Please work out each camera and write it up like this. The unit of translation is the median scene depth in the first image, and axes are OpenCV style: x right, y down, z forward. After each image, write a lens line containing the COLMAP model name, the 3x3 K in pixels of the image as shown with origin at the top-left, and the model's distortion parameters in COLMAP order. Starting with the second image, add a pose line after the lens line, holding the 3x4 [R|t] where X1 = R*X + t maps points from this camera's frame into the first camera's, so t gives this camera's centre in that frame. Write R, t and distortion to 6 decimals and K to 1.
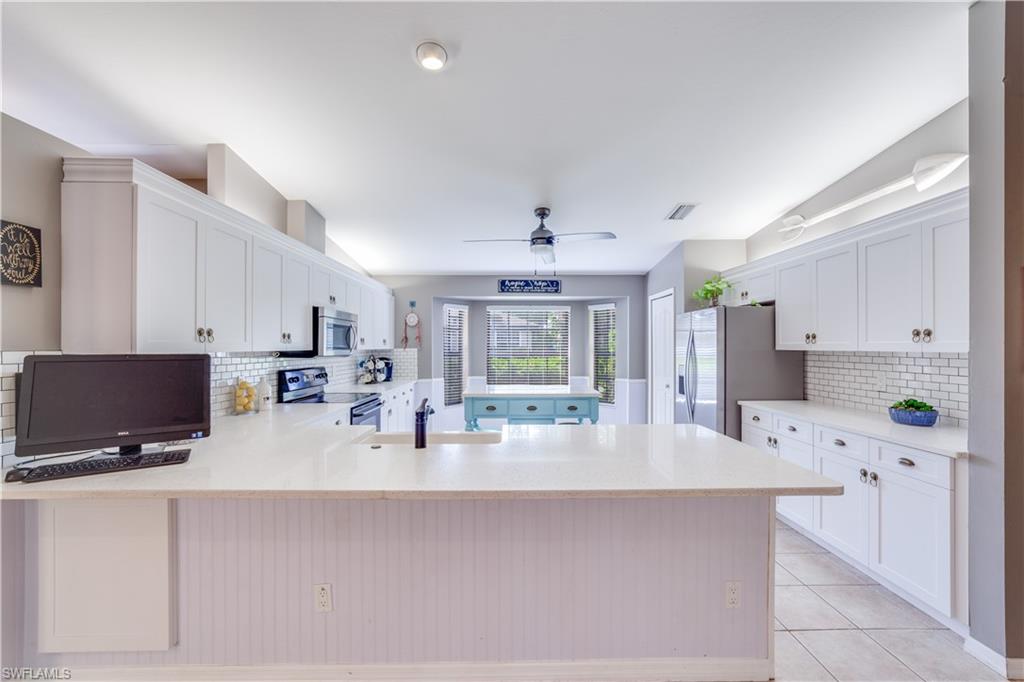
lens RADIAL K [[397.0, 0, 510.1], [0, 397.0, 346.3], [0, 0, 1]] dist [-0.025256, 0.008284]
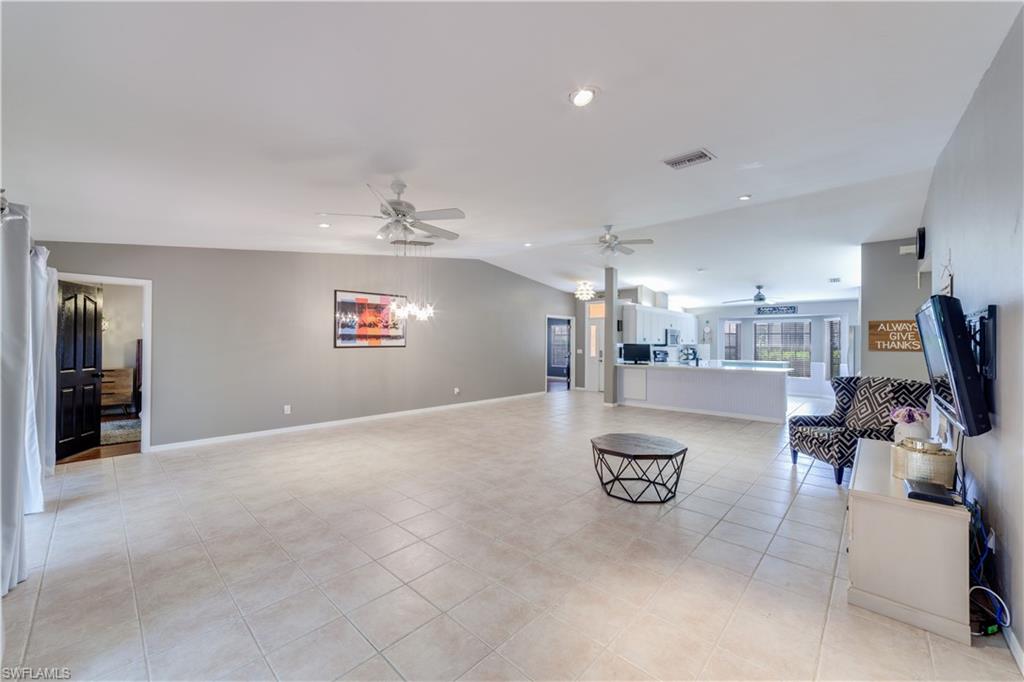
lens RADIAL K [[395.3, 0, 510.0], [0, 395.3, 339.3], [0, 0, 1]] dist [-0.026480, 0.008777]
pose [[0.723931, -0.000421, -0.689873, 0.645308], [-0.007390, 0.999938, -0.008366, 0.007822], [0.689833, 0.011154, 0.723882, -1.806715]]
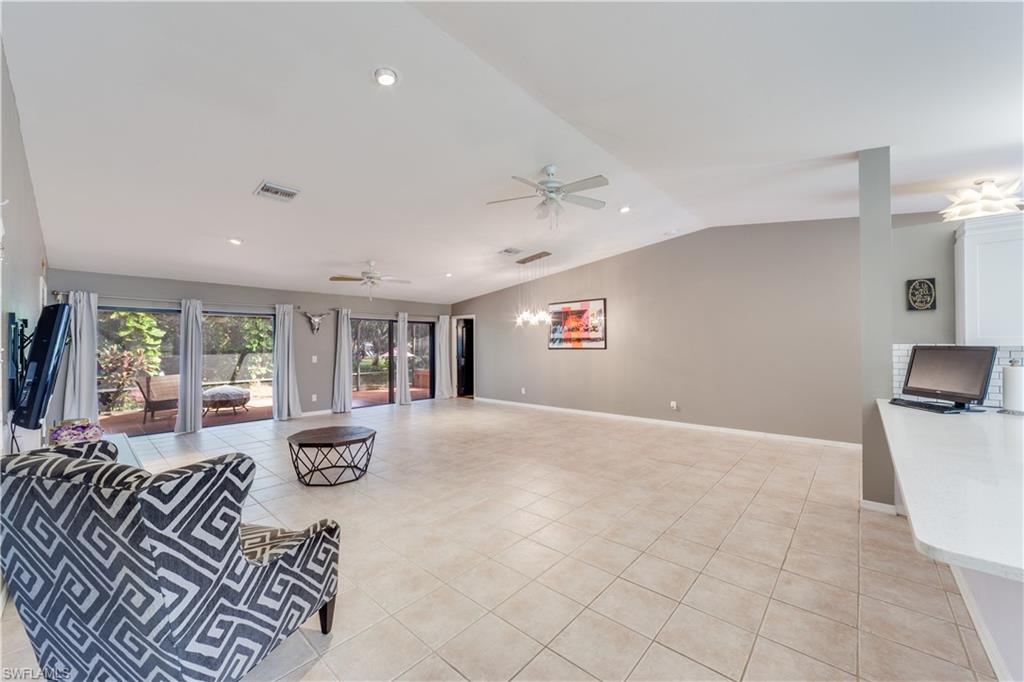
lens RADIAL K [[395.3, 0, 510.0], [0, 395.3, 339.3], [0, 0, 1]] dist [-0.026480, 0.008777]
pose [[-0.674358, -0.004666, -0.738390, 0.682890], [0.002956, 0.999955, -0.009018, 0.000939], [0.738398, -0.008264, -0.674314, 0.337950]]
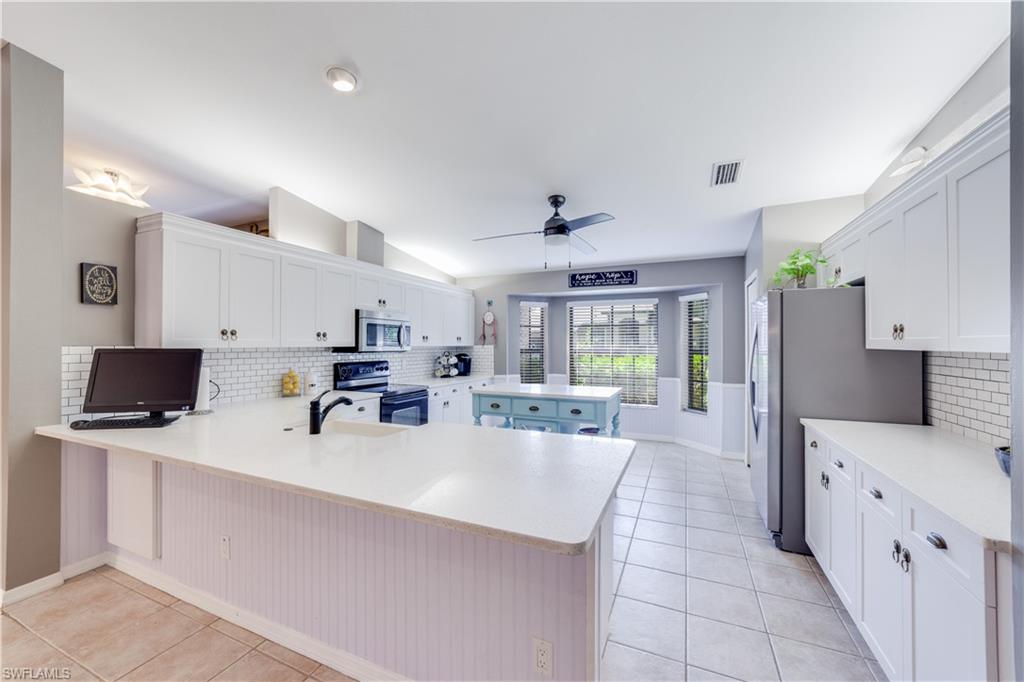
lens RADIAL K [[395.3, 0, 510.0], [0, 395.3, 339.3], [0, 0, 1]] dist [-0.026480, 0.008777]
pose [[0.910689, -0.003229, -0.413080, 0.380204], [-0.001063, 0.999948, -0.010161, -0.000090], [0.413091, 0.009693, 0.910638, 0.111981]]
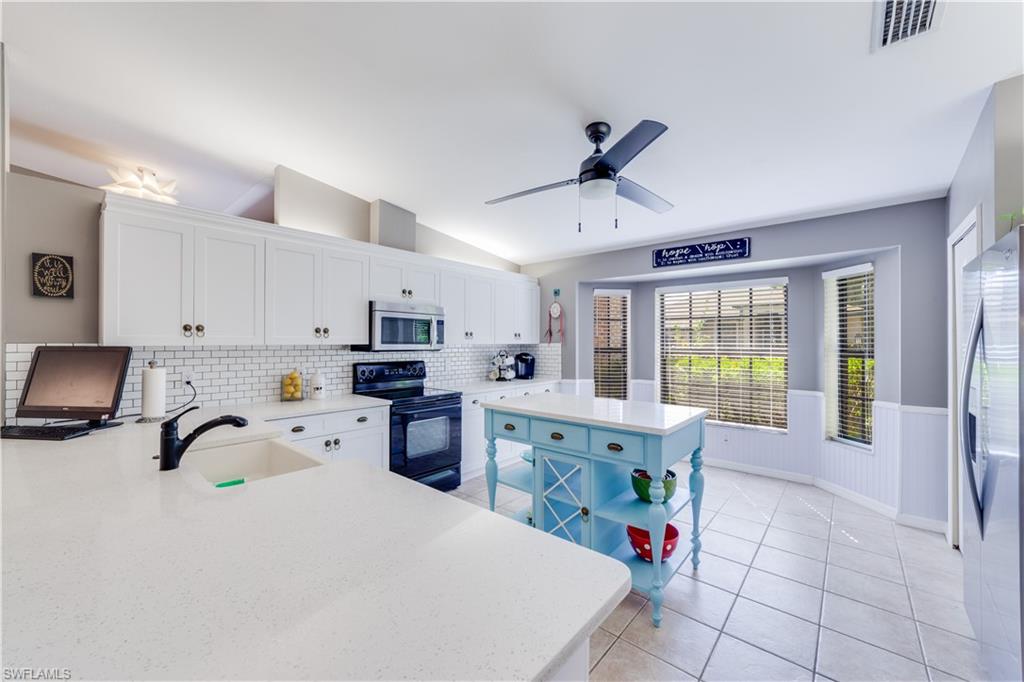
lens RADIAL K [[395.3, 0, 510.0], [0, 395.3, 339.3], [0, 0, 1]] dist [-0.026480, 0.008777]
pose [[0.749644, -0.001031, -0.661840, 0.410332], [-0.002163, 0.999990, -0.004008, 0.000217], [0.661837, 0.004436, 0.749634, 0.449870]]
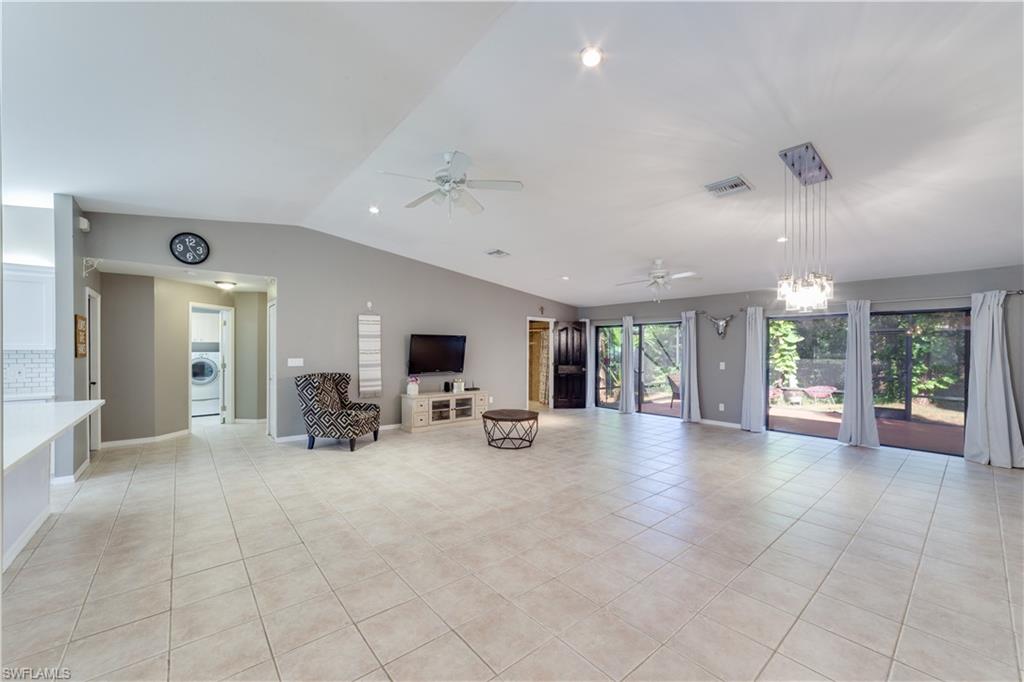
lens RADIAL K [[397.0, 0, 510.1], [0, 397.0, 346.3], [0, 0, 1]] dist [-0.025256, 0.008284]
pose [[-0.635558, 0.005634, 0.772032, -1.061339], [-0.000417, 0.999971, -0.007641, 0.004472], [-0.772053, -0.005178, -0.635537, 0.209886]]
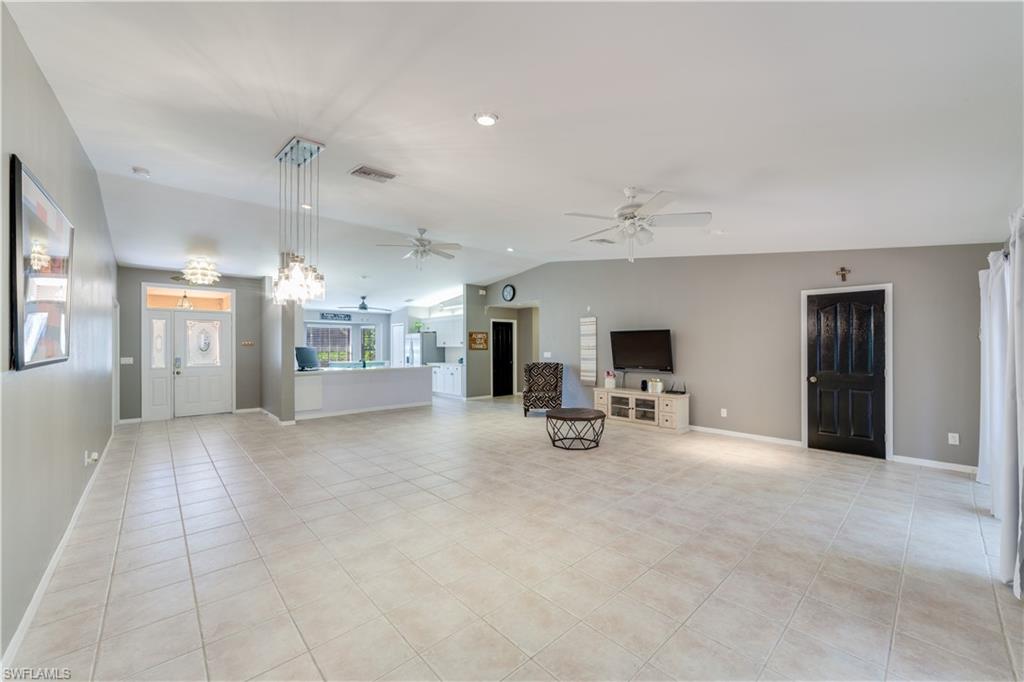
lens RADIAL K [[397.0, 0, 510.1], [0, 397.0, 346.3], [0, 0, 1]] dist [-0.025256, 0.008284]
pose [[0.746999, -0.001253, 0.664824, -1.030575], [0.002172, 0.999997, -0.000556, 0.008310], [-0.664821, 0.001859, 0.747000, -1.820210]]
